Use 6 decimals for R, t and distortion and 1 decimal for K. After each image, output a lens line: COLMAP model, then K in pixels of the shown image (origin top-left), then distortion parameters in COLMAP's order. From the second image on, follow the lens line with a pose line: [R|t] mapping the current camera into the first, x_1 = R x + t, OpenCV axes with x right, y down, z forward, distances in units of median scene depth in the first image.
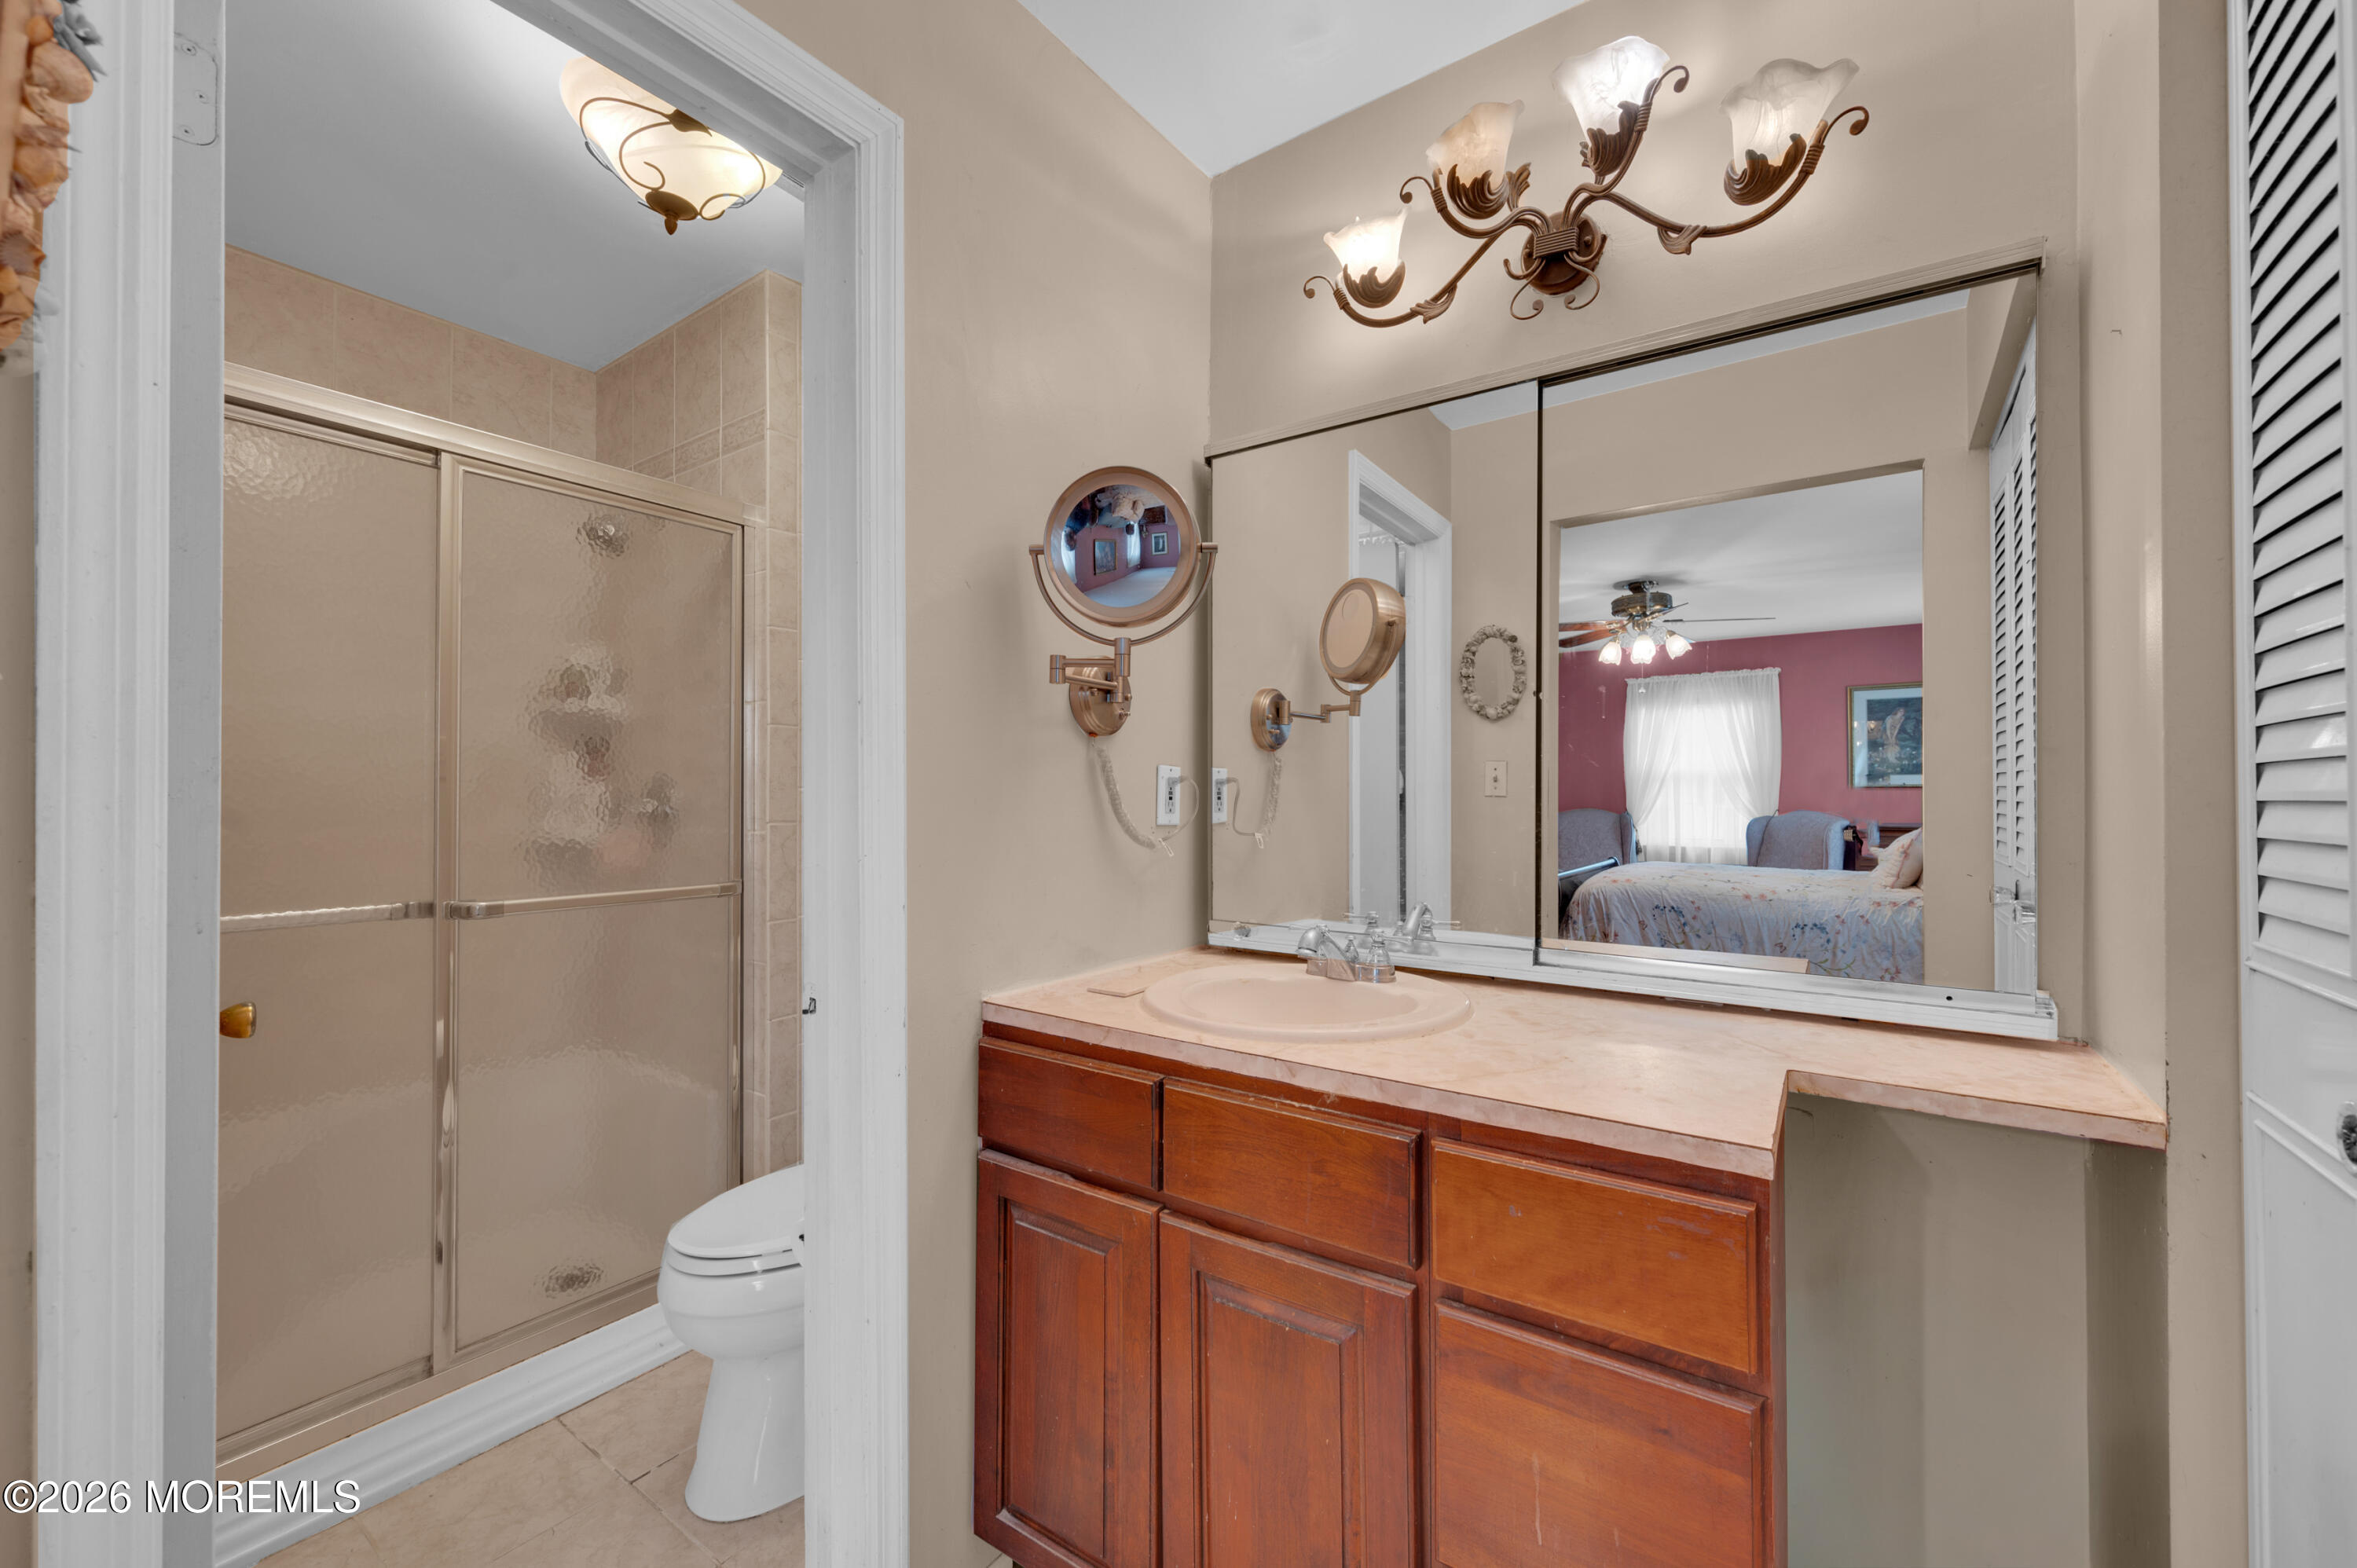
lens RADIAL K [[921.2, 0, 1158.8], [0, 921.2, 792.2], [0, 0, 1]] dist [-0.000551, -0.000333]
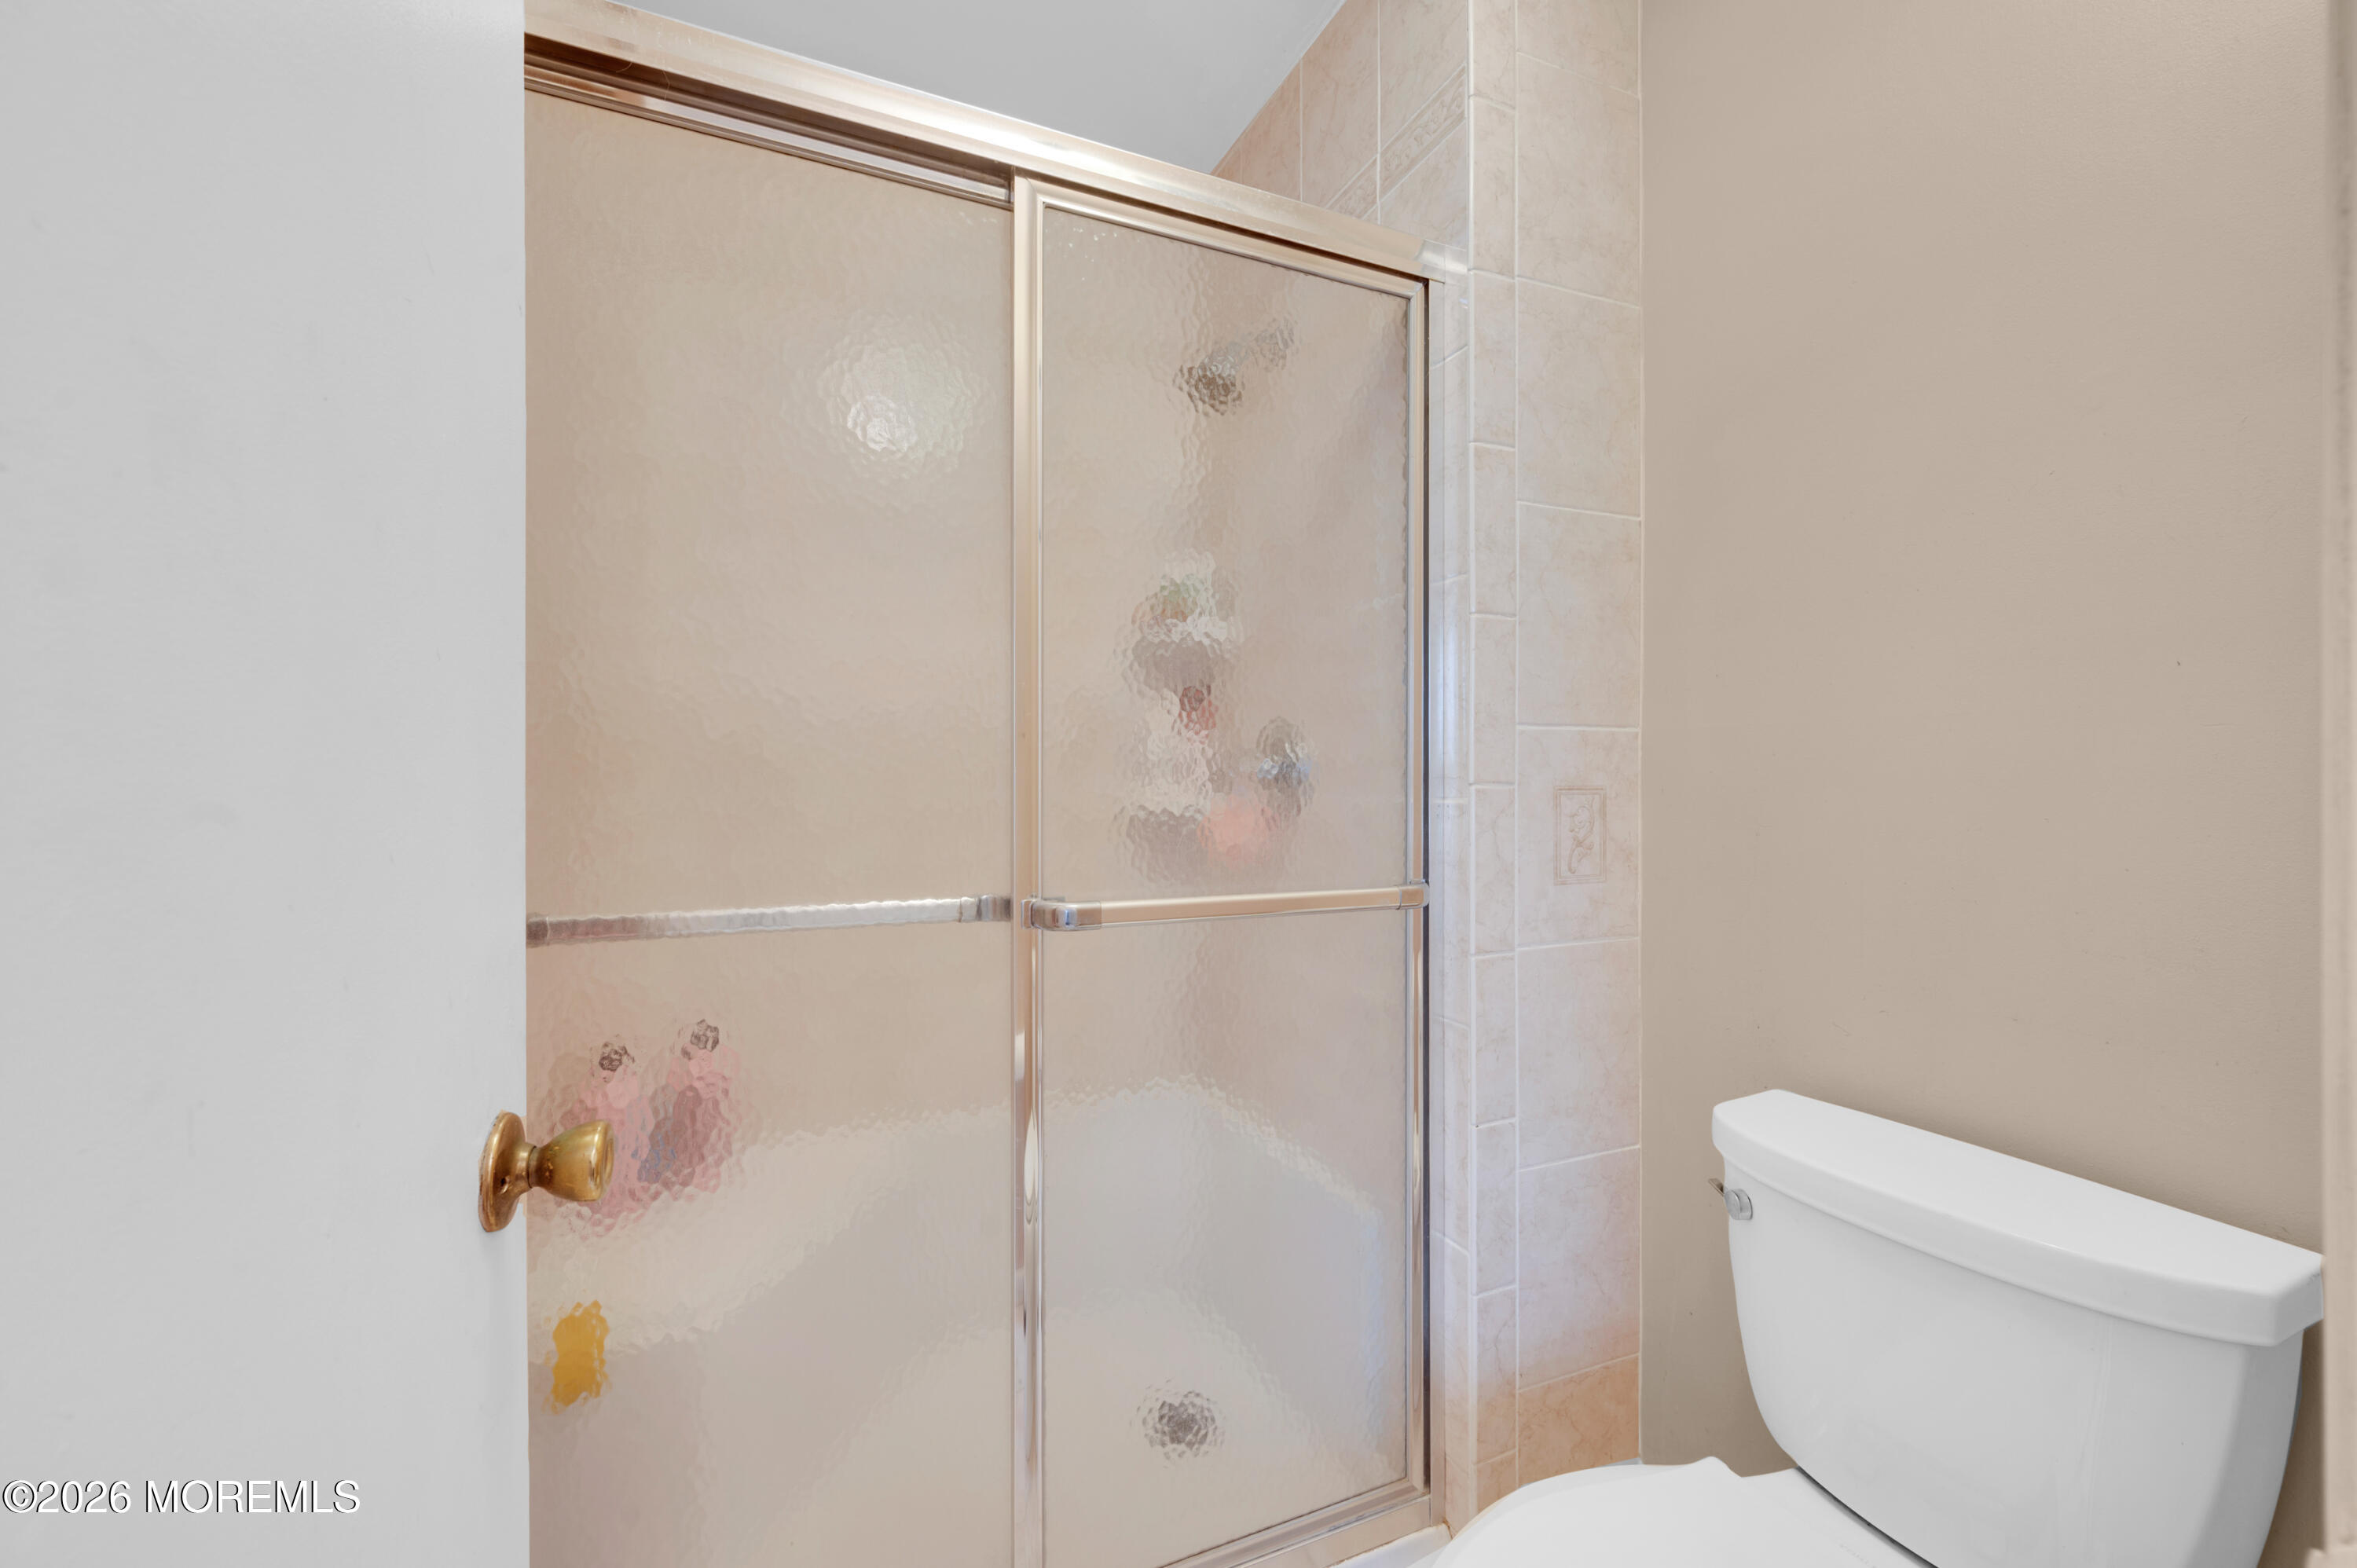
lens RADIAL K [[921.2, 0, 1158.8], [0, 921.2, 792.2], [0, 0, 1]] dist [-0.000551, -0.000333]
pose [[0.855850, 0.000329, -0.517224, -0.293121], [0.004649, 0.999954, 0.008330, 0.032331], [0.517203, -0.009534, 0.855810, 0.402944]]
